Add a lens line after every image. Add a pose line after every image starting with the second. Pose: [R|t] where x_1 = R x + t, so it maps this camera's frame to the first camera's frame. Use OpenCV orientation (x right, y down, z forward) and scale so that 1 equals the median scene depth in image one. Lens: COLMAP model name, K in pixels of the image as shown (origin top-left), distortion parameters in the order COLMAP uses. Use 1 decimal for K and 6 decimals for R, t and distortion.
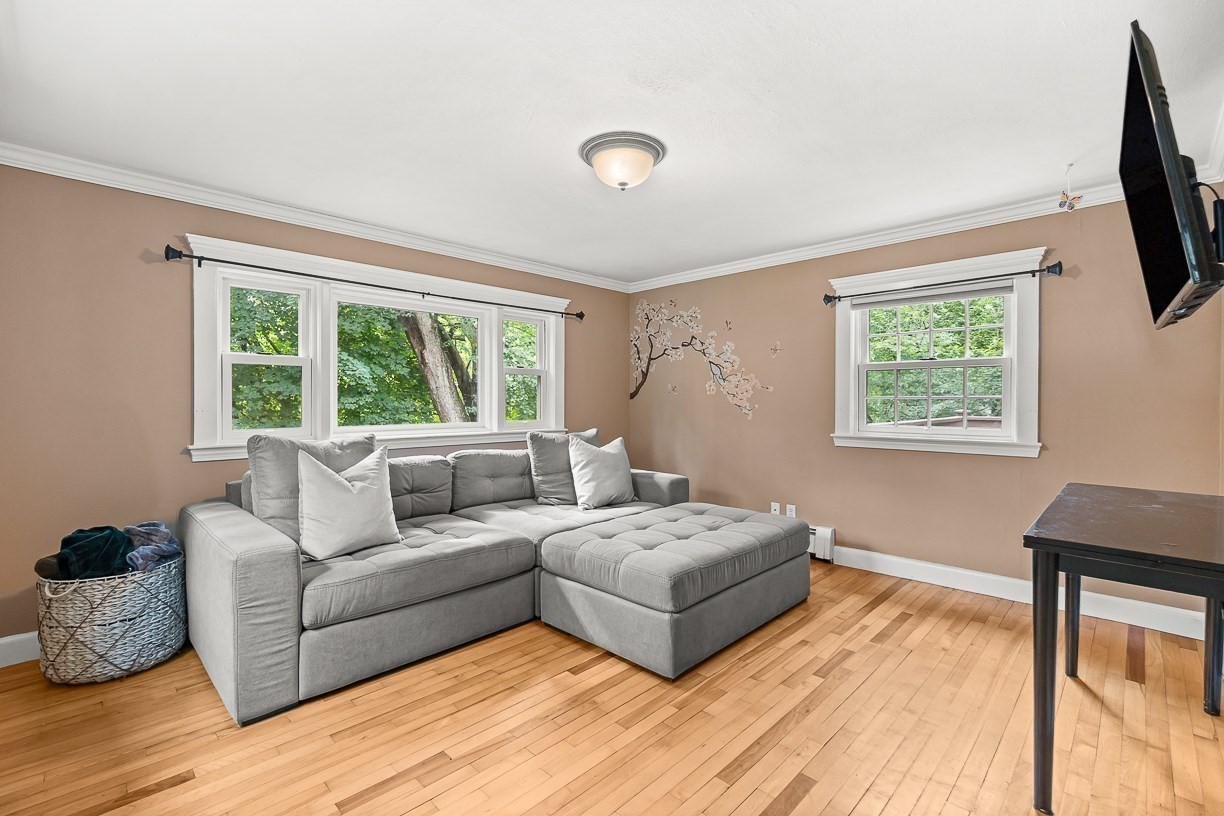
lens RADIAL K [[538.6, 0, 616.4], [0, 538.6, 406.7], [0, 0, 1]] dist [-0.002316, -0.000333]
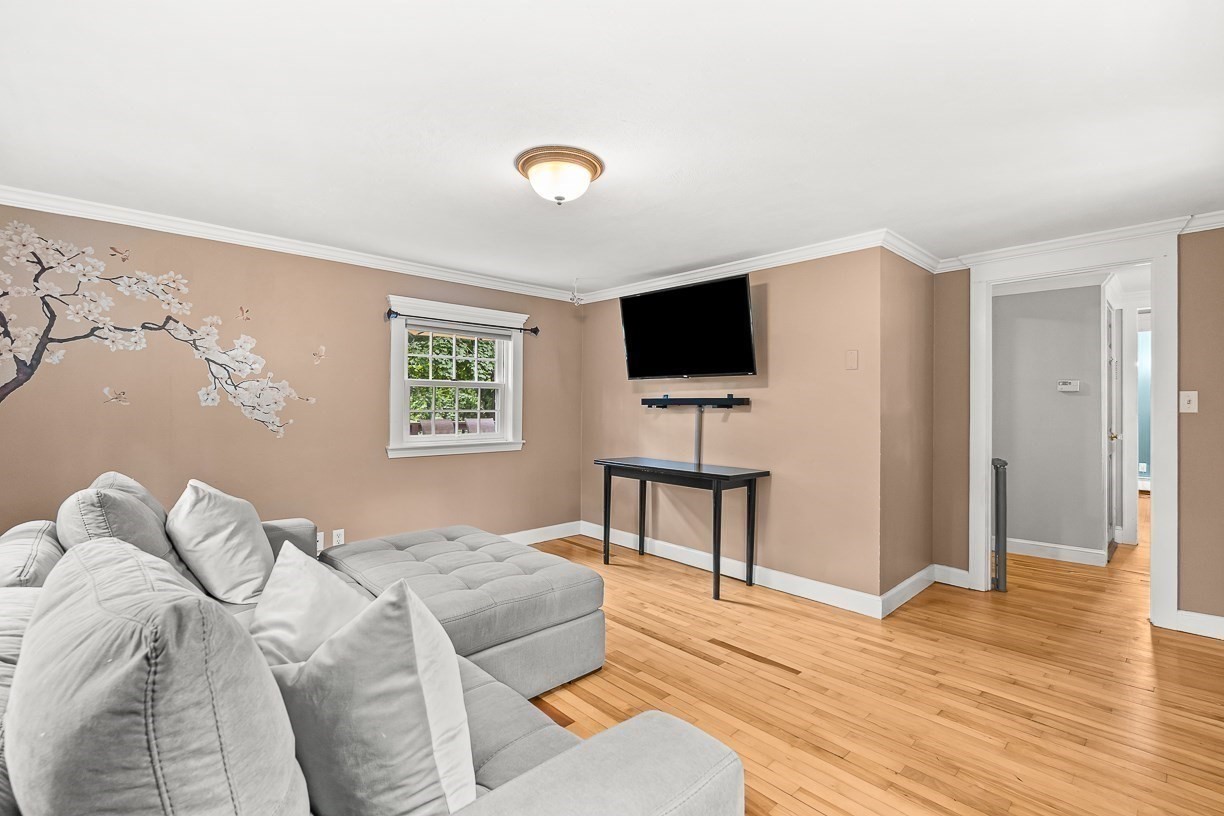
lens RADIAL K [[538.6, 0, 616.4], [0, 538.6, 406.7], [0, 0, 1]] dist [-0.002316, -0.000333]
pose [[0.049659, 0.000733, 0.998766, -0.528776], [0.008119, 0.999966, -0.001138, -0.018353], [-0.998733, 0.008165, 0.049652, 0.470784]]
